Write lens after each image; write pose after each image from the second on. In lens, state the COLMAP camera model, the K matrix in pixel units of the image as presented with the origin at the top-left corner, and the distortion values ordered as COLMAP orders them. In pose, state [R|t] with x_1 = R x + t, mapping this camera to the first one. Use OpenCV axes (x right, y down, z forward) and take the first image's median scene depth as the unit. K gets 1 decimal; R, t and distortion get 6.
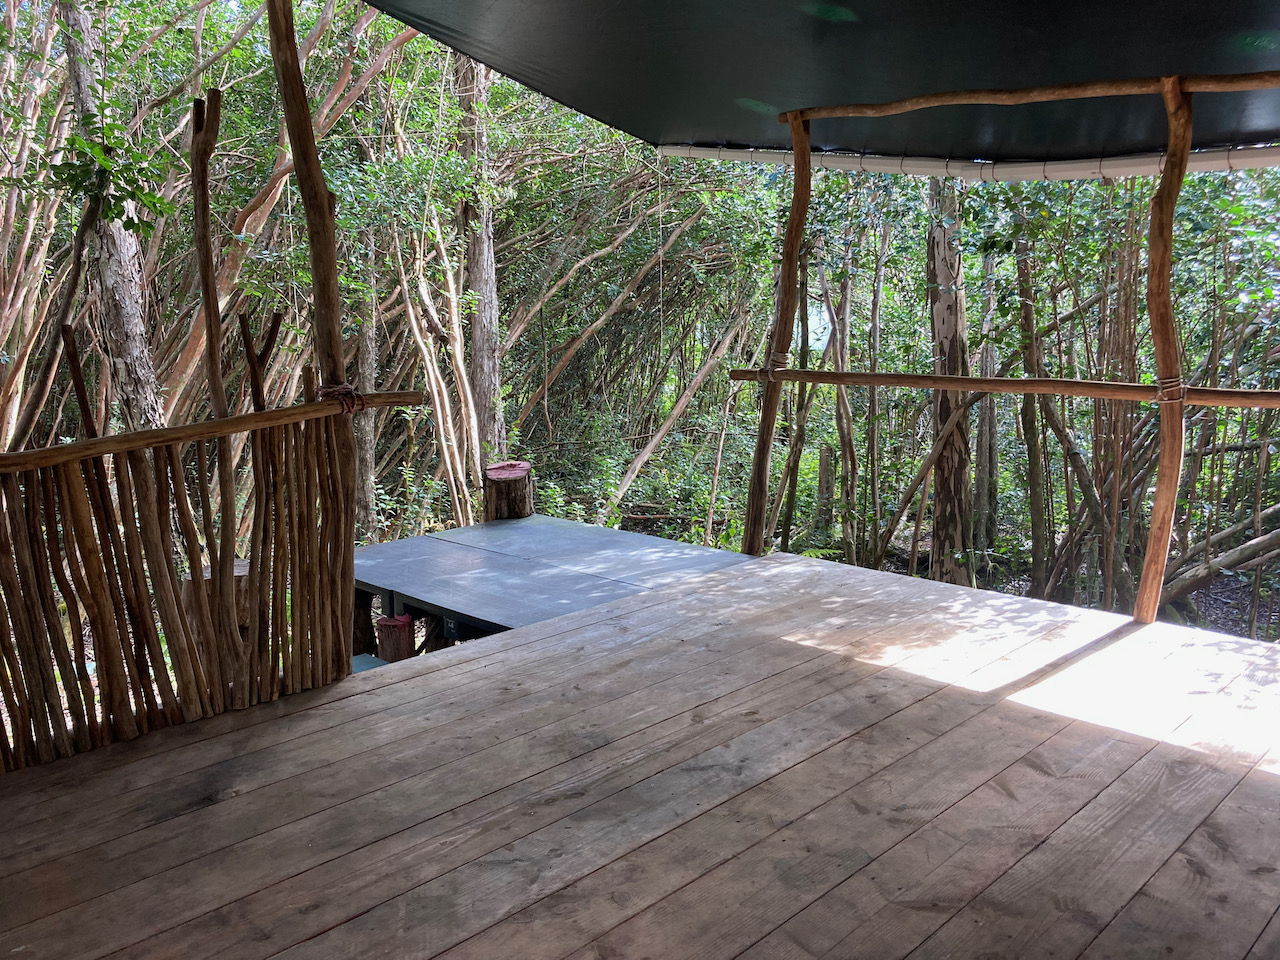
lens RADIAL K [[1046.6, 0, 615.6], [0, 1046.6, 501.3], [0, 0, 1]] dist [0.000889, -0.005194]
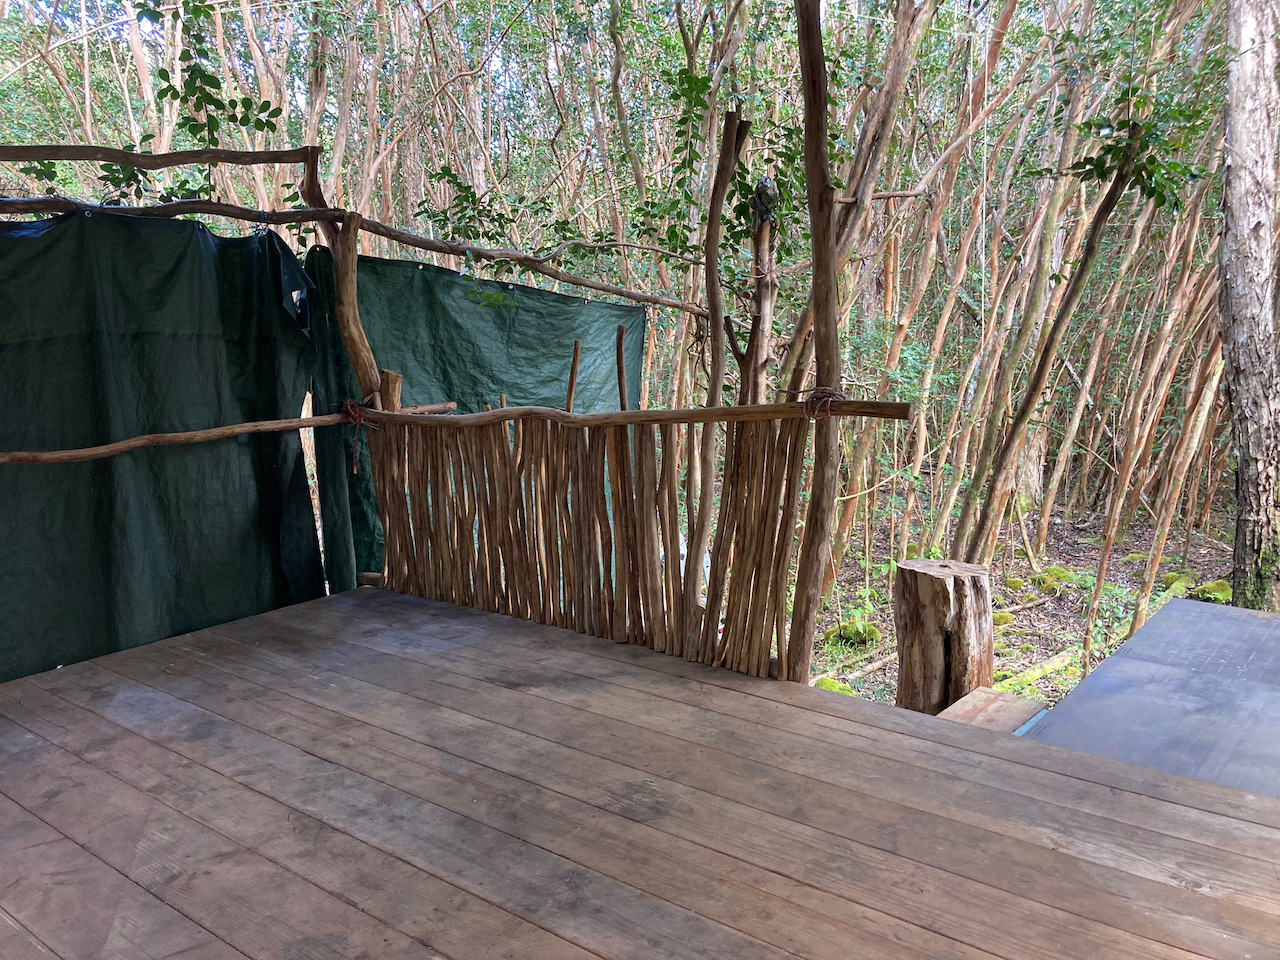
lens RADIAL K [[1059.2, 0, 636.0], [0, 1059.2, 465.3], [0, 0, 1]] dist [0.022765, -0.023325]
pose [[0.104108, 0.159568, -0.981682, 0.572404], [-0.156662, 0.977354, 0.142250, -0.127739], [0.982150, 0.138983, 0.126749, 0.601419]]
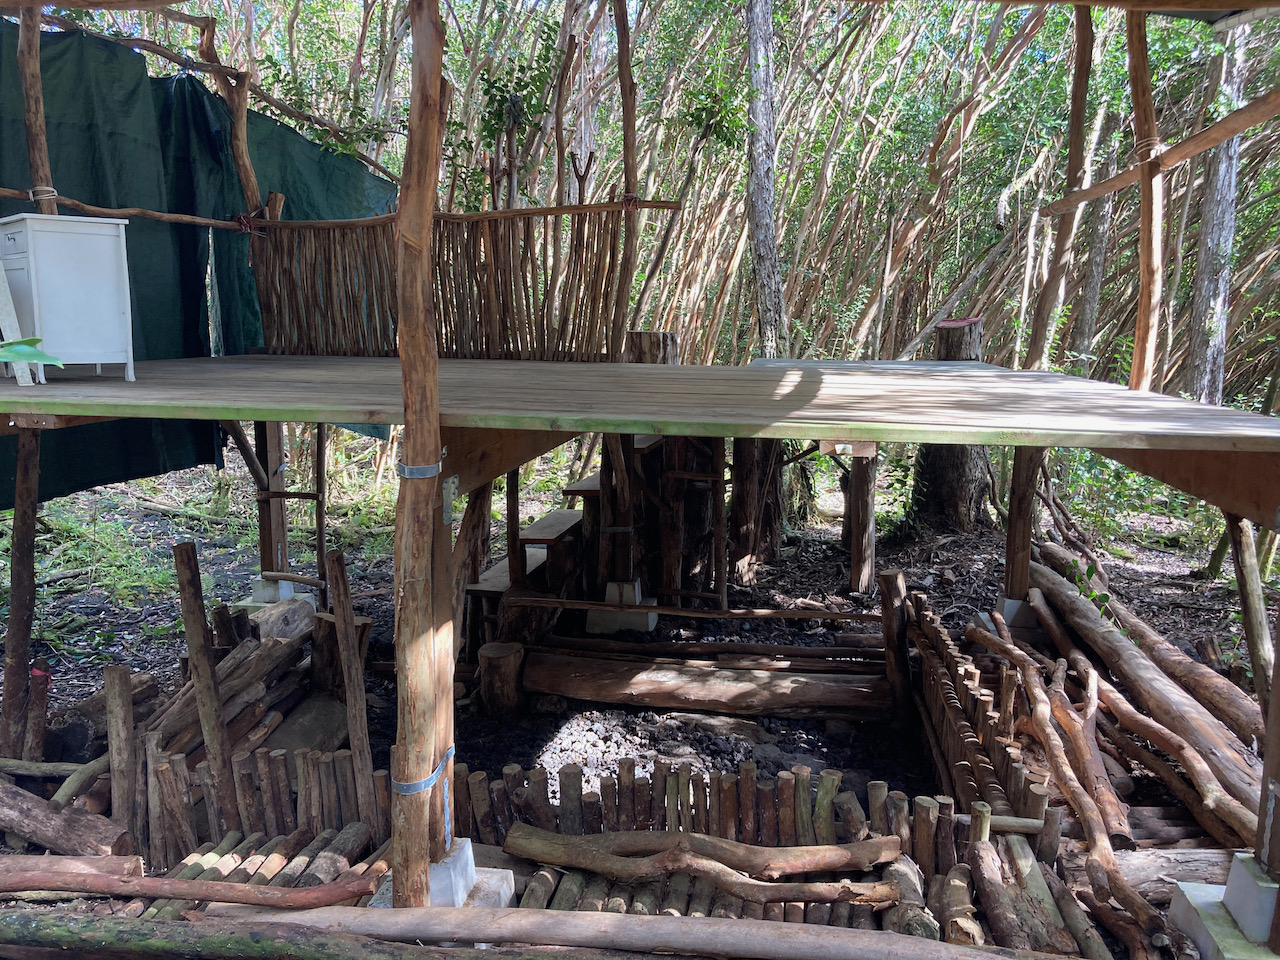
lens RADIAL K [[1046.6, 0, 639.7], [0, 1046.6, 466.4], [0, 0, 1]] dist [0.013700, -0.010274]
pose [[0.584773, 0.131786, -0.800420, 1.005454], [-0.169410, 0.984798, 0.038375, 0.224104], [0.793310, 0.113158, 0.598209, 0.018242]]
